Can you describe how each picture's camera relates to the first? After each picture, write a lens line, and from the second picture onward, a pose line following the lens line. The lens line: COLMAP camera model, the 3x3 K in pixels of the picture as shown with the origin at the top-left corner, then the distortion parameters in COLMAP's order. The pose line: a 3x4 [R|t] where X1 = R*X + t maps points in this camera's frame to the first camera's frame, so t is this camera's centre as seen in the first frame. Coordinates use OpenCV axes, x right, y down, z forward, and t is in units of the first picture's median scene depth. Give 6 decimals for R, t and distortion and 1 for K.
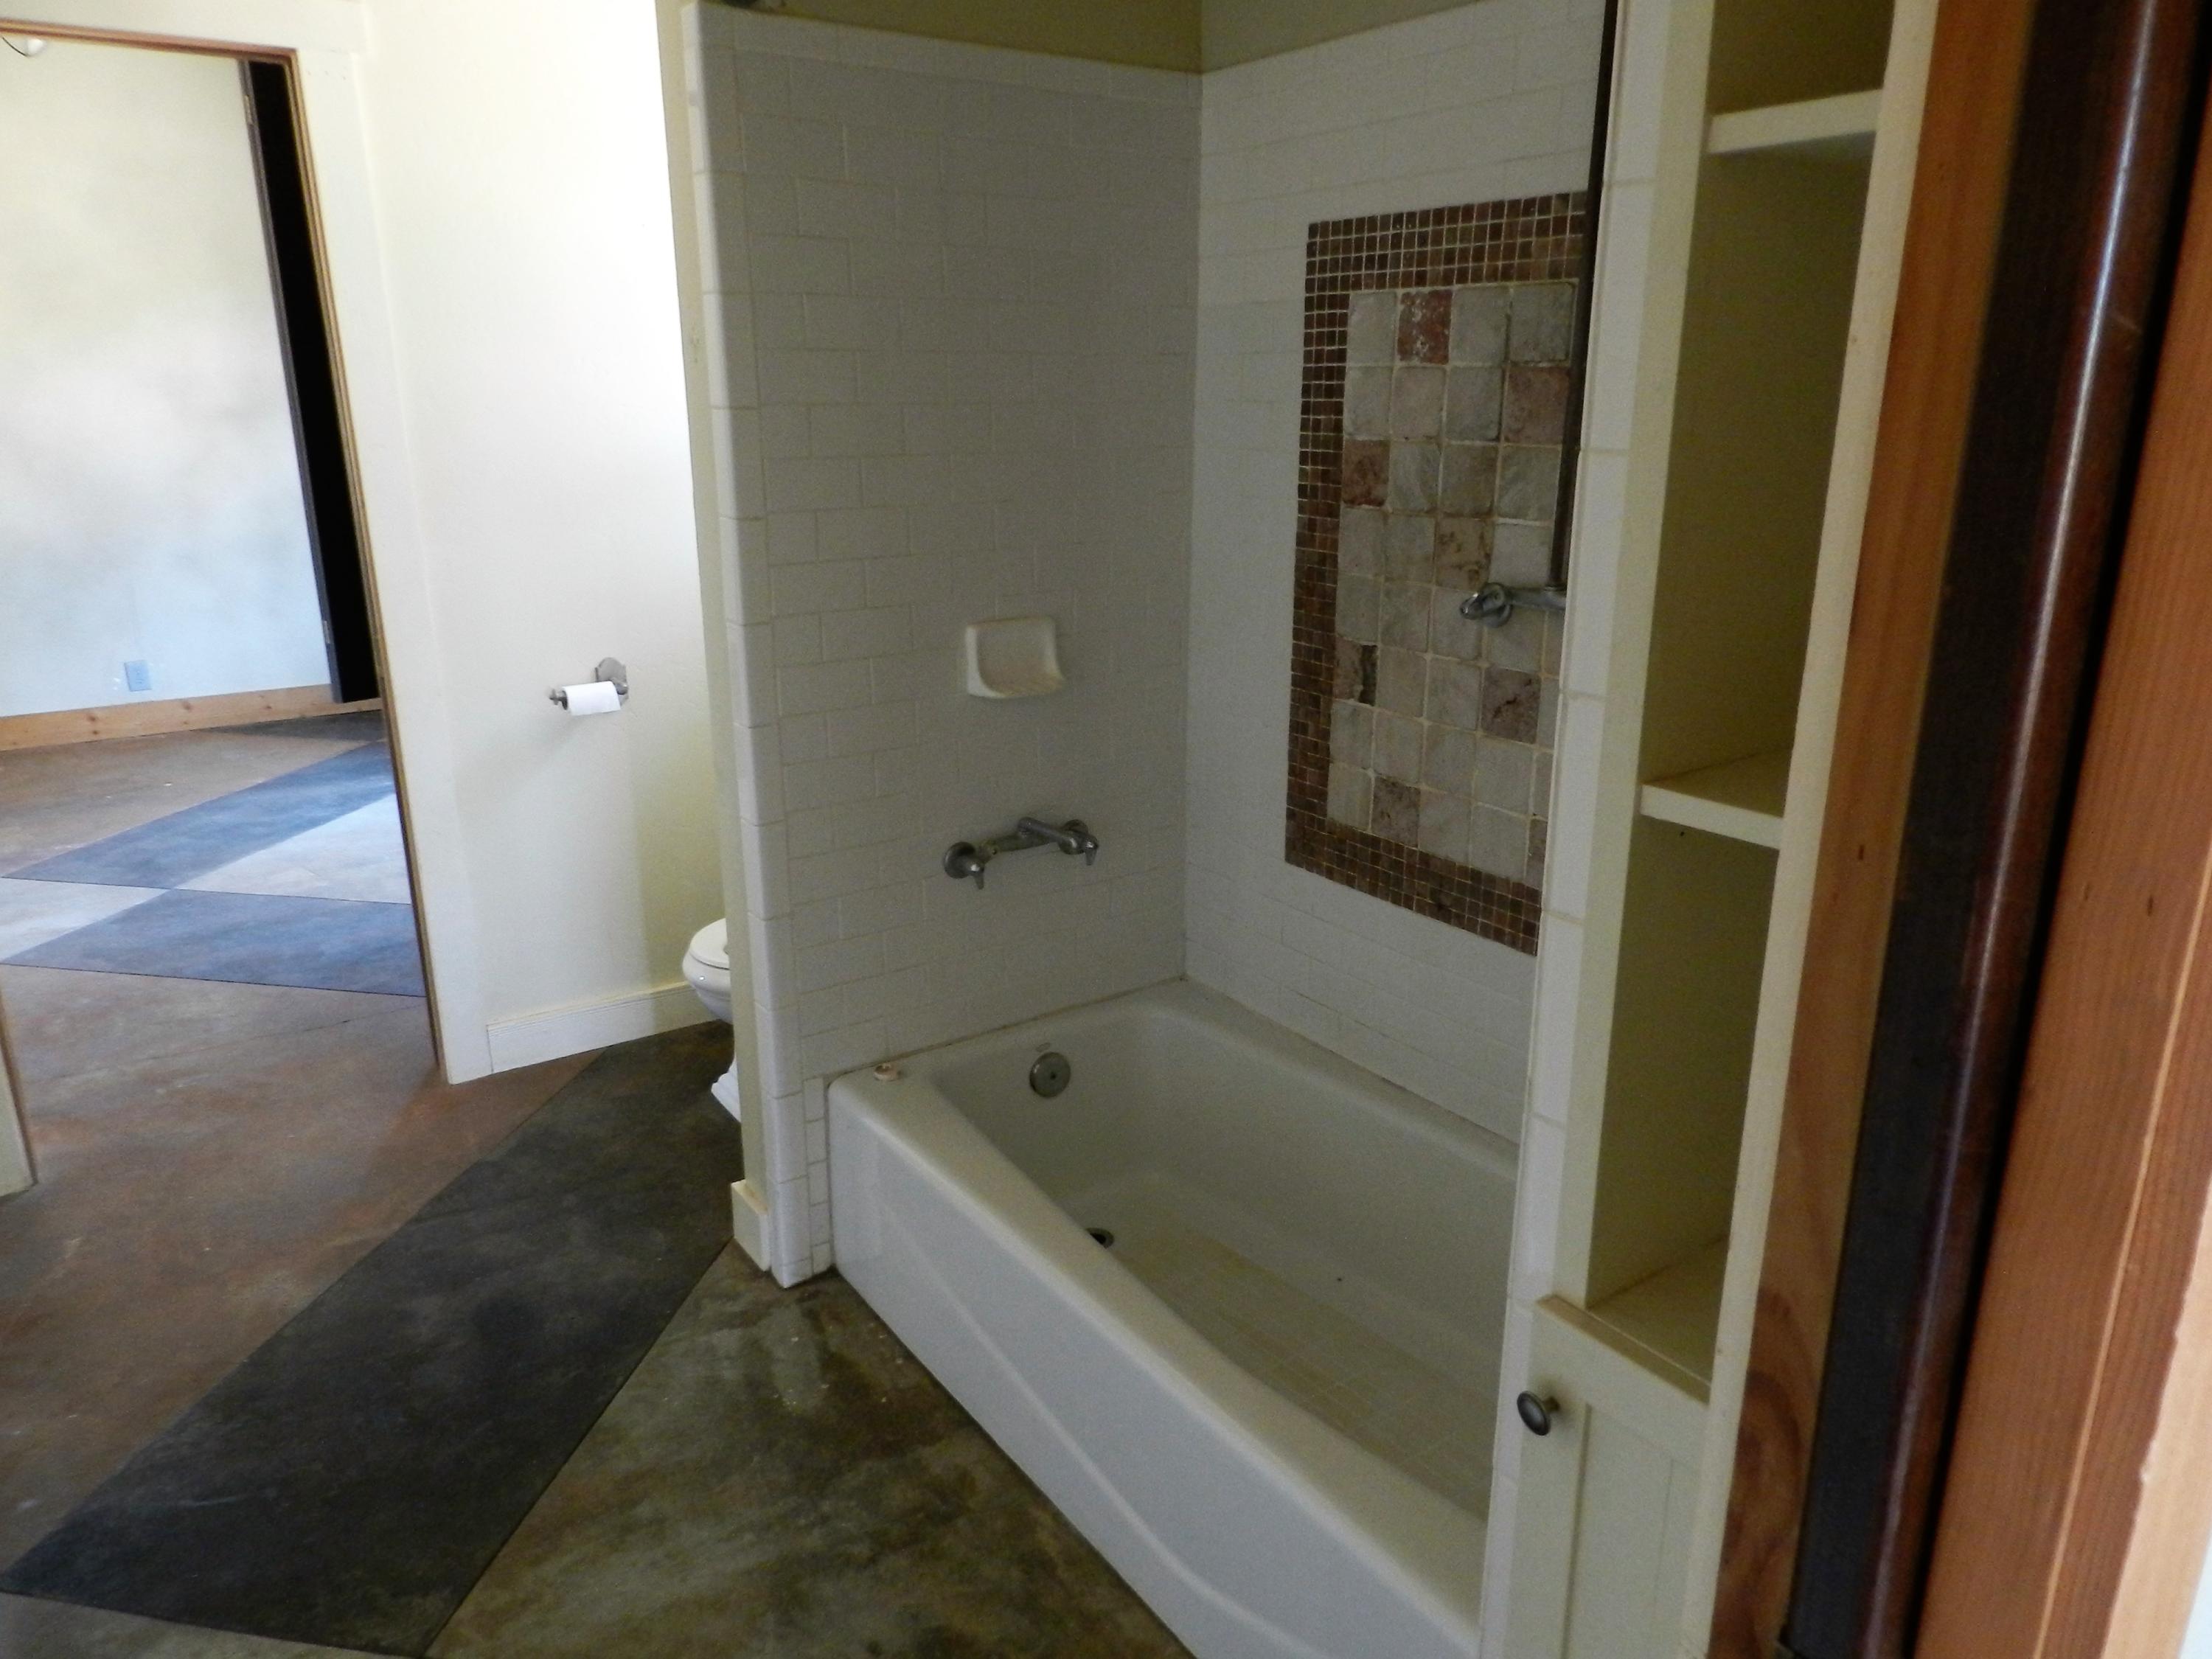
lens RADIAL K [[1505.8, 0, 1107.1], [0, 1505.8, 827.1], [0, 0, 1]] dist [0.027857, -0.015205]
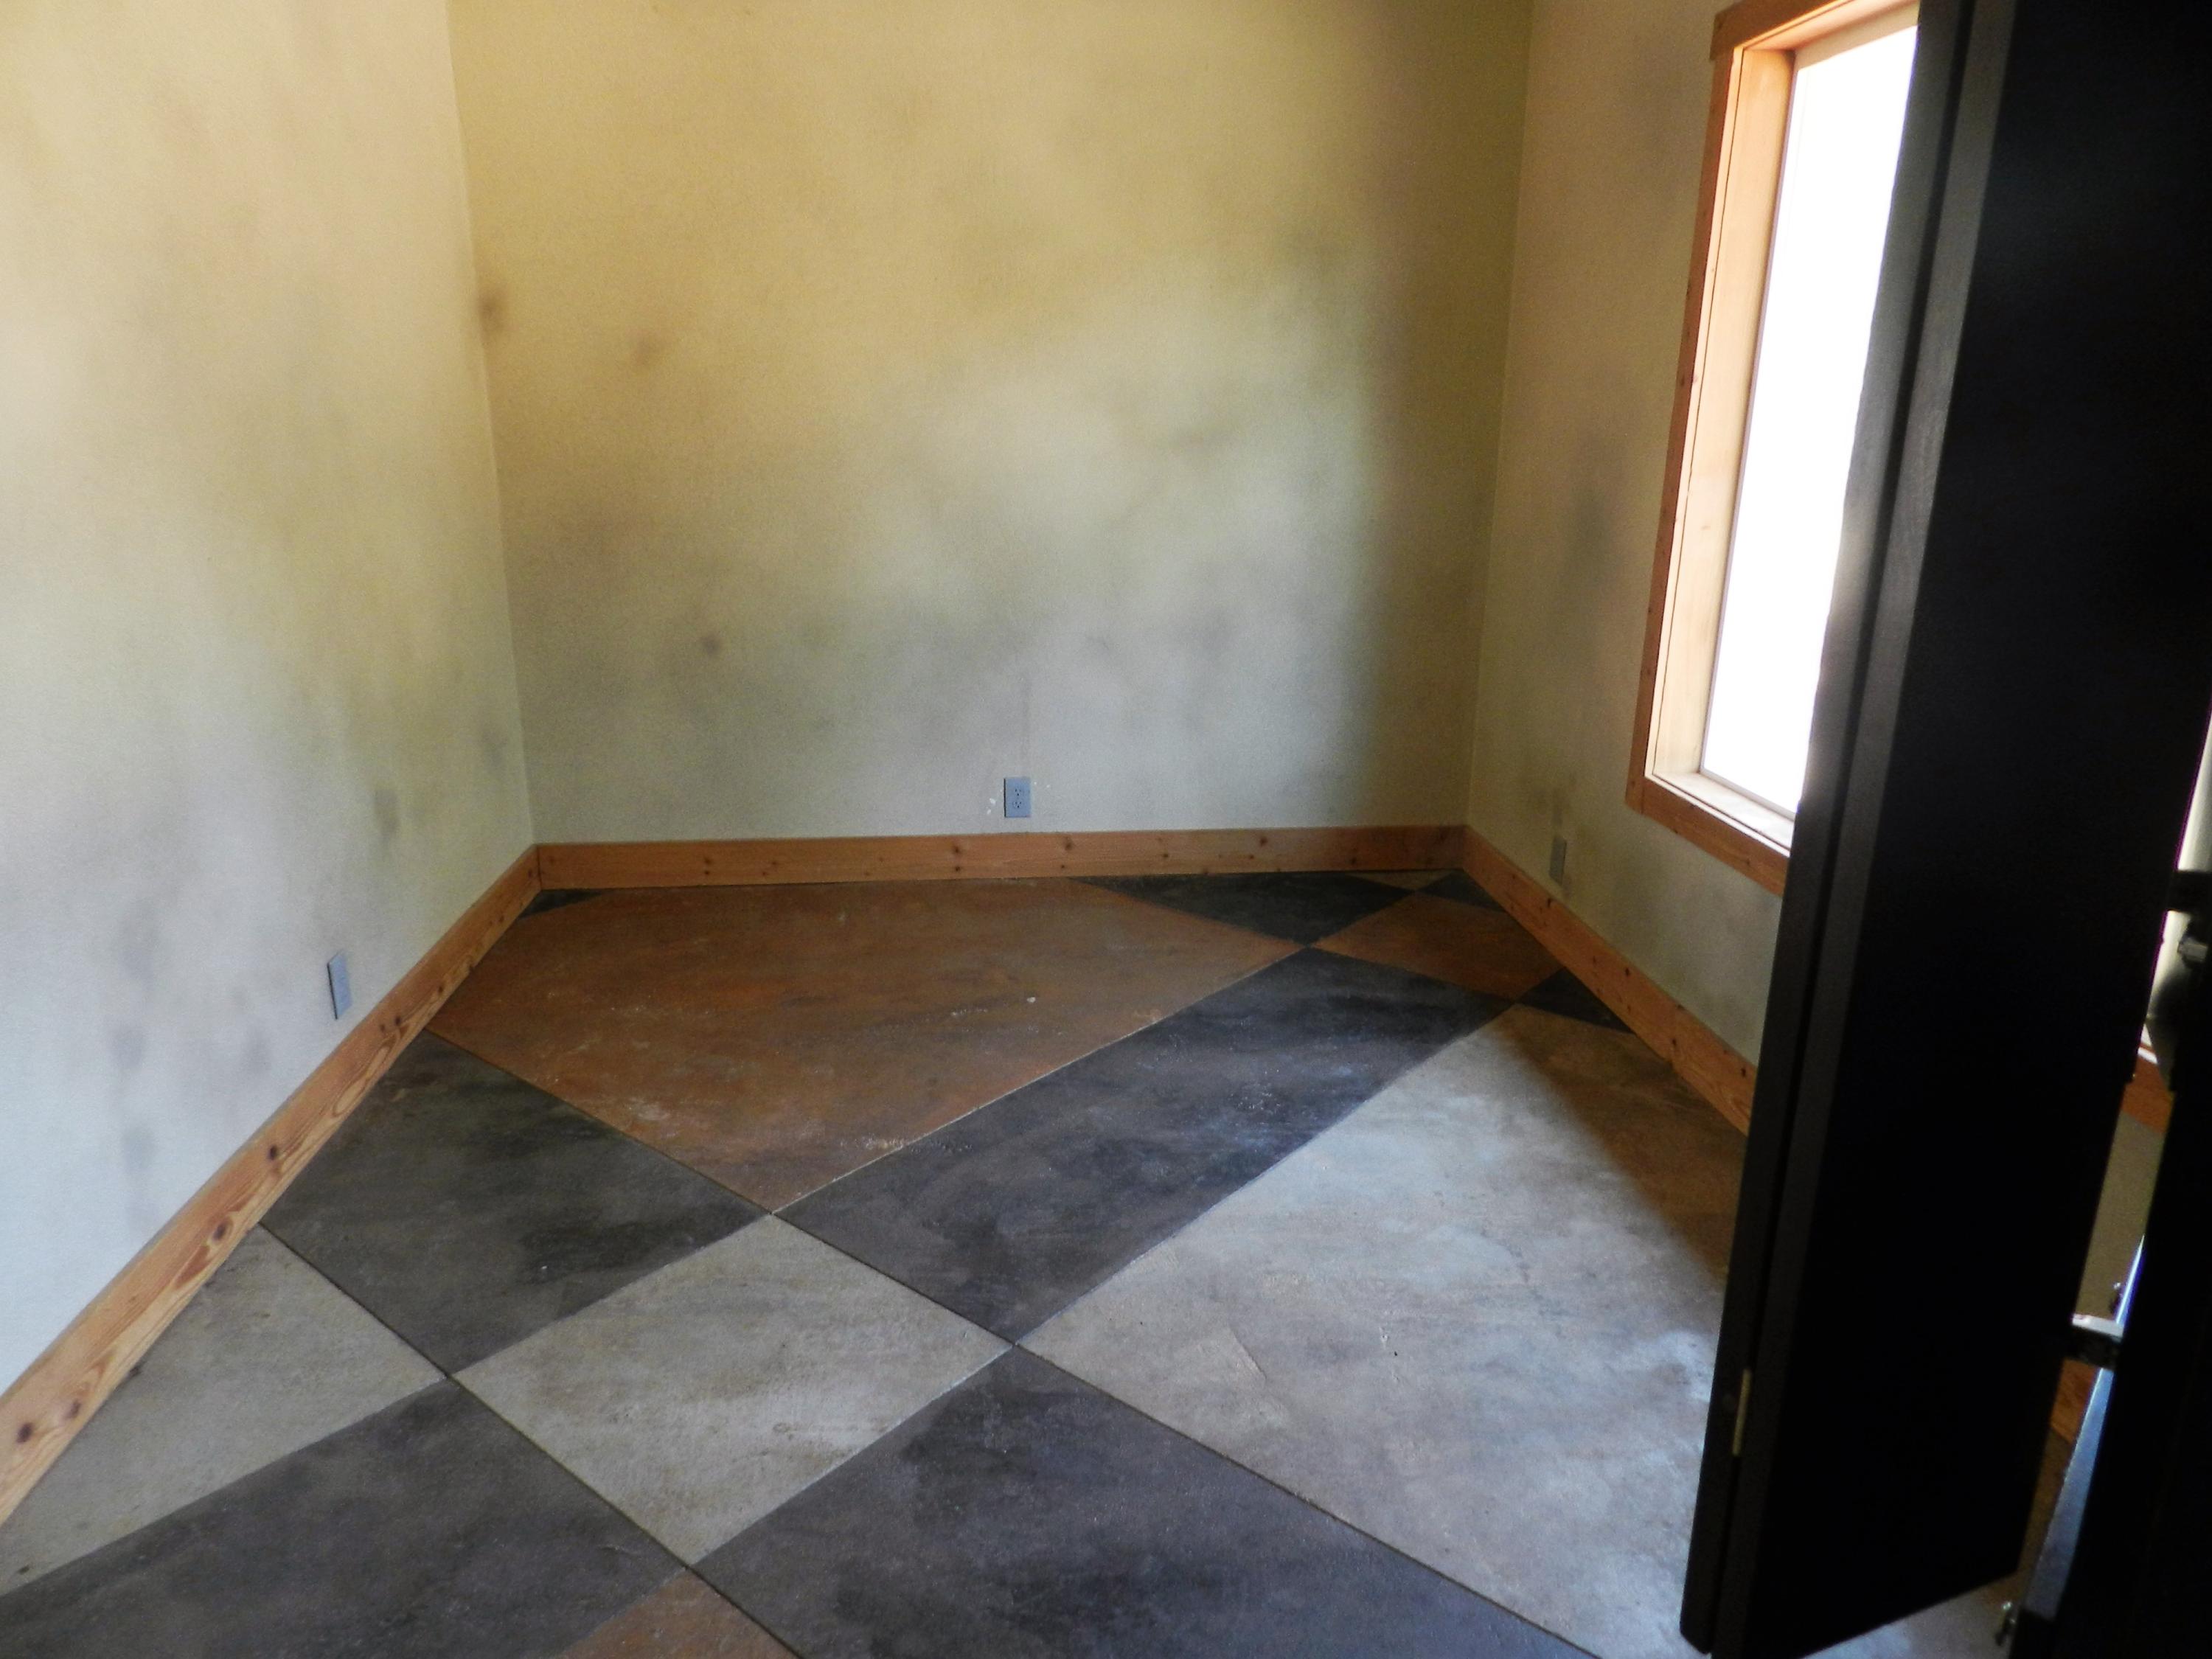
lens RADIAL K [[1505.8, 0, 1102.4], [0, 1505.8, 833.8], [0, 0, 1]] dist [0.027857, -0.015205]
pose [[0.869590, 0.143769, -0.472380, -0.417543], [-0.147515, 0.988625, 0.029331, -0.174459], [0.471224, 0.044178, 0.880907, 0.619273]]
